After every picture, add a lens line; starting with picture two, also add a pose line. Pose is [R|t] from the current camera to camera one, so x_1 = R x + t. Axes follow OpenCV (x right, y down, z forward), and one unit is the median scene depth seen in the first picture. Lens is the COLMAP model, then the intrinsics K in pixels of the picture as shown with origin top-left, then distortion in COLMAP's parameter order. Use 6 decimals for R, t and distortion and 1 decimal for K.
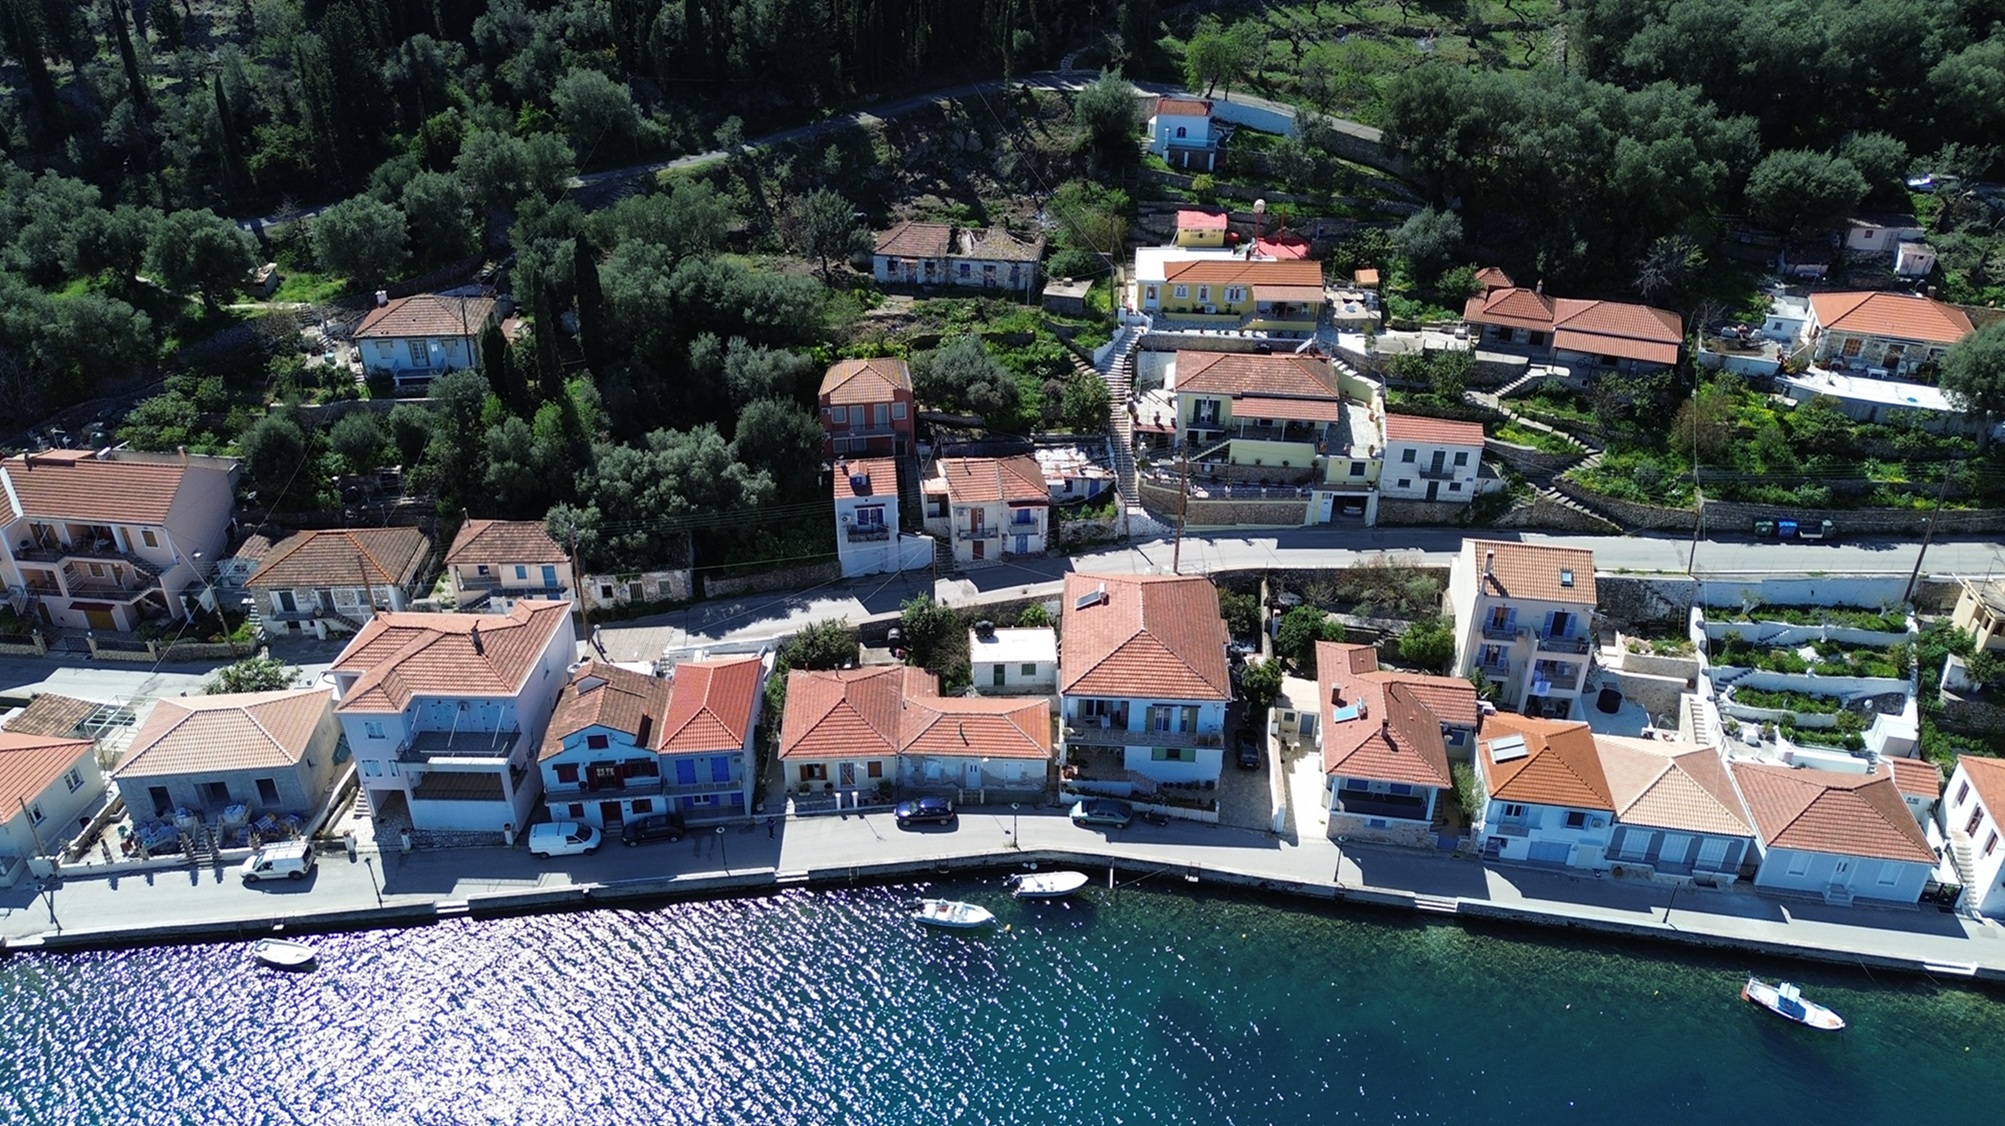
lens RADIAL K [[1420.6, 0, 1002.5], [0, 1420.6, 563.0], [0, 0, 1]] dist [0.082455, -0.077371]
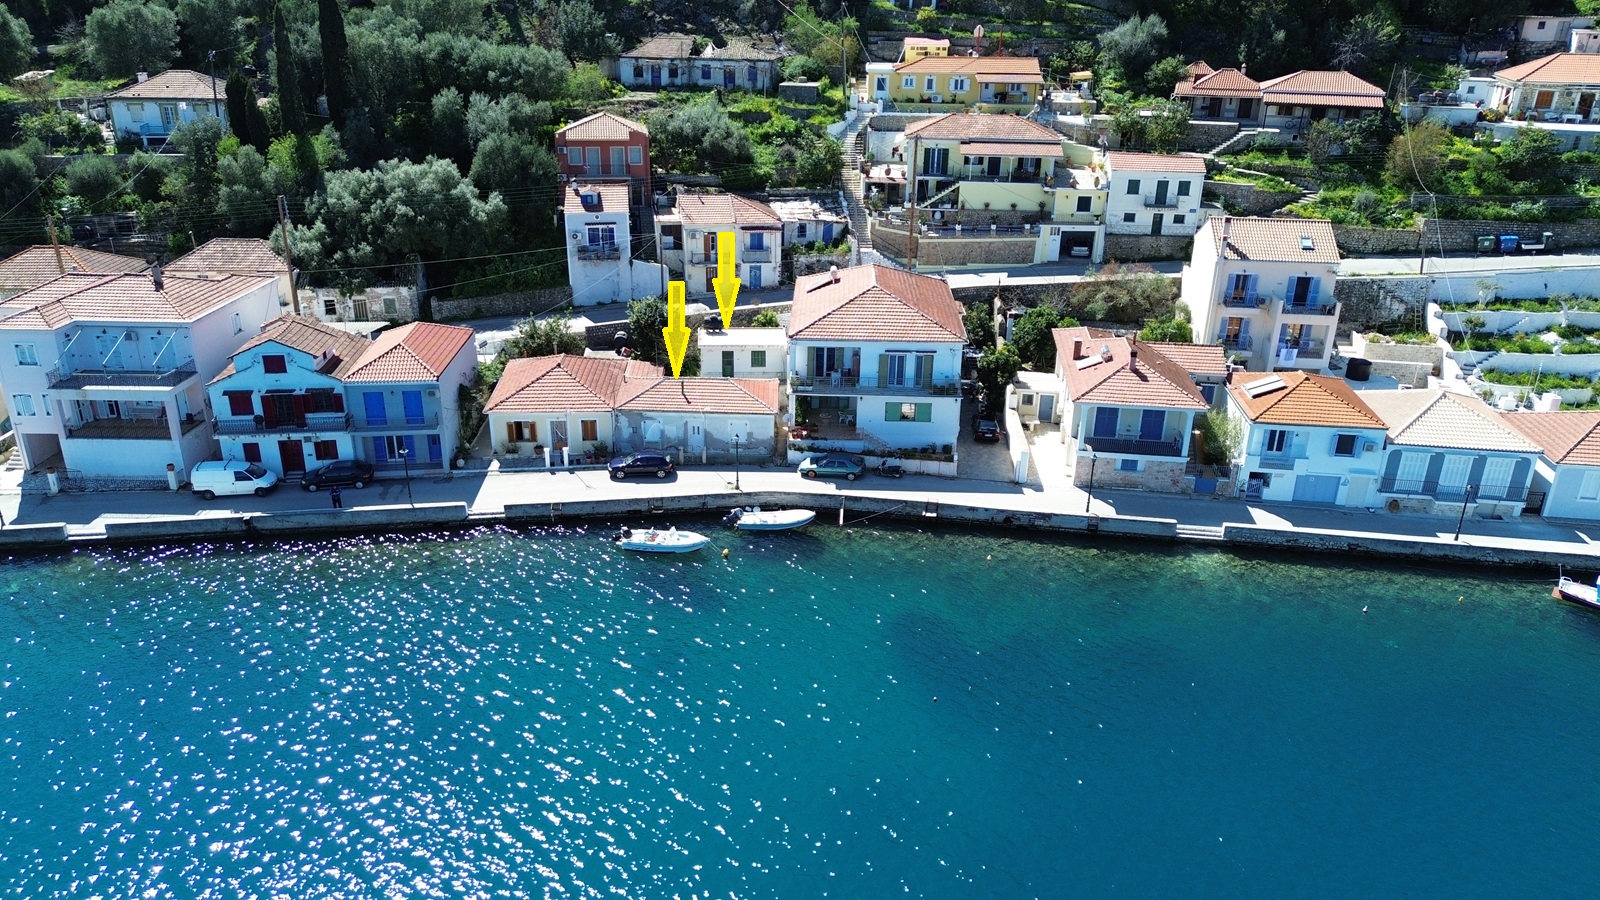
lens RADIAL K [[1133.6, 0, 800.0], [0, 1133.6, 450.0], [0, 0, 1]] dist [0.082455, -0.077371]
pose [[0.999735, -0.002206, 0.022912, 0.027476], [0.005806, 0.987379, -0.158269, 0.243755], [-0.022274, 0.158360, 0.987130, 0.232935]]
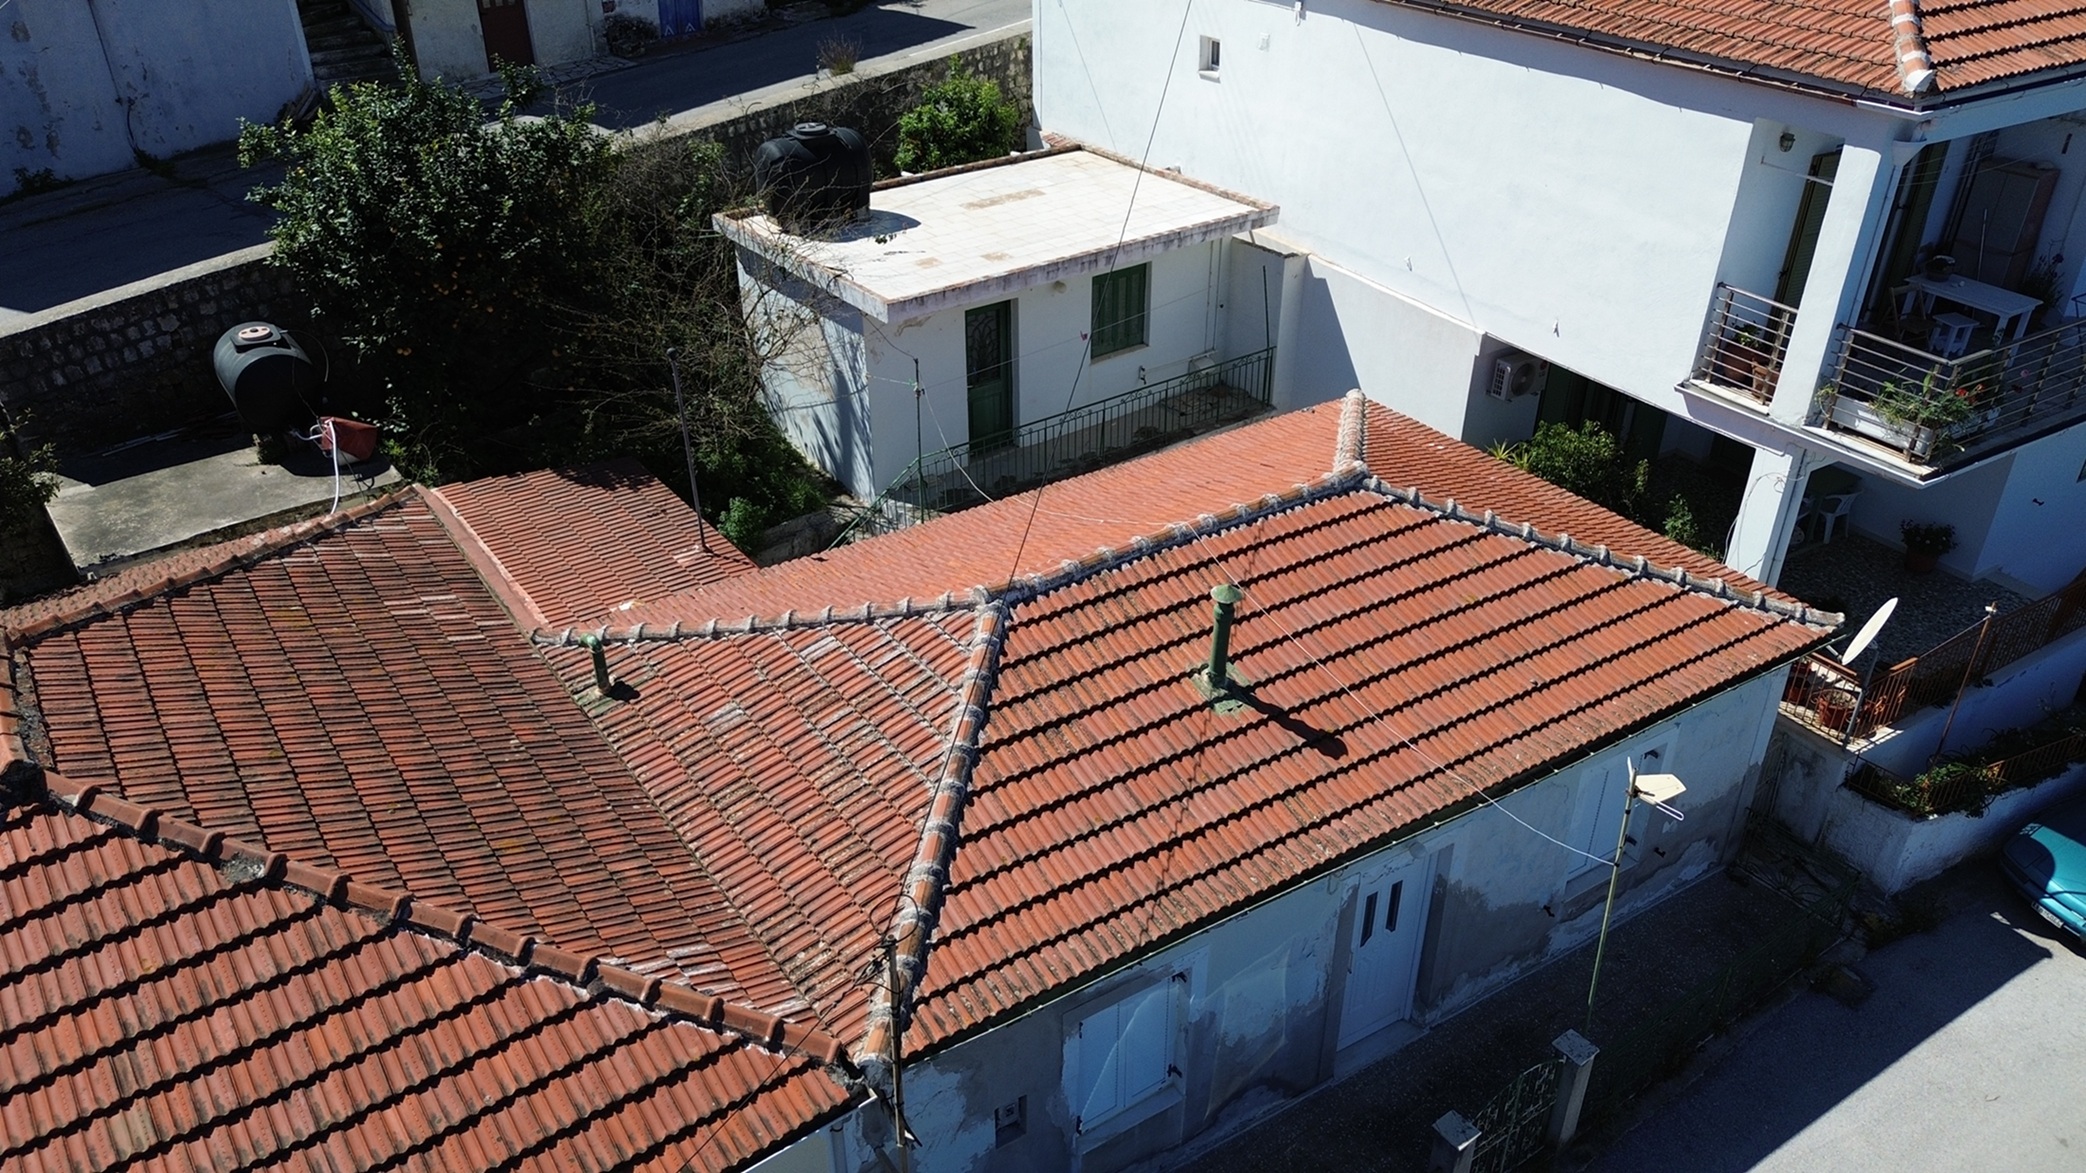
lens RADIAL K [[1478.0, 0, 1043.0], [0, 1478.0, 586.5], [0, 0, 1]] dist [0.082455, -0.077371]
pose [[0.829347, -0.294356, 0.474909, -0.087843], [0.300421, 0.951578, 0.065168, 0.087433], [-0.471096, 0.088626, 0.877619, 0.791179]]
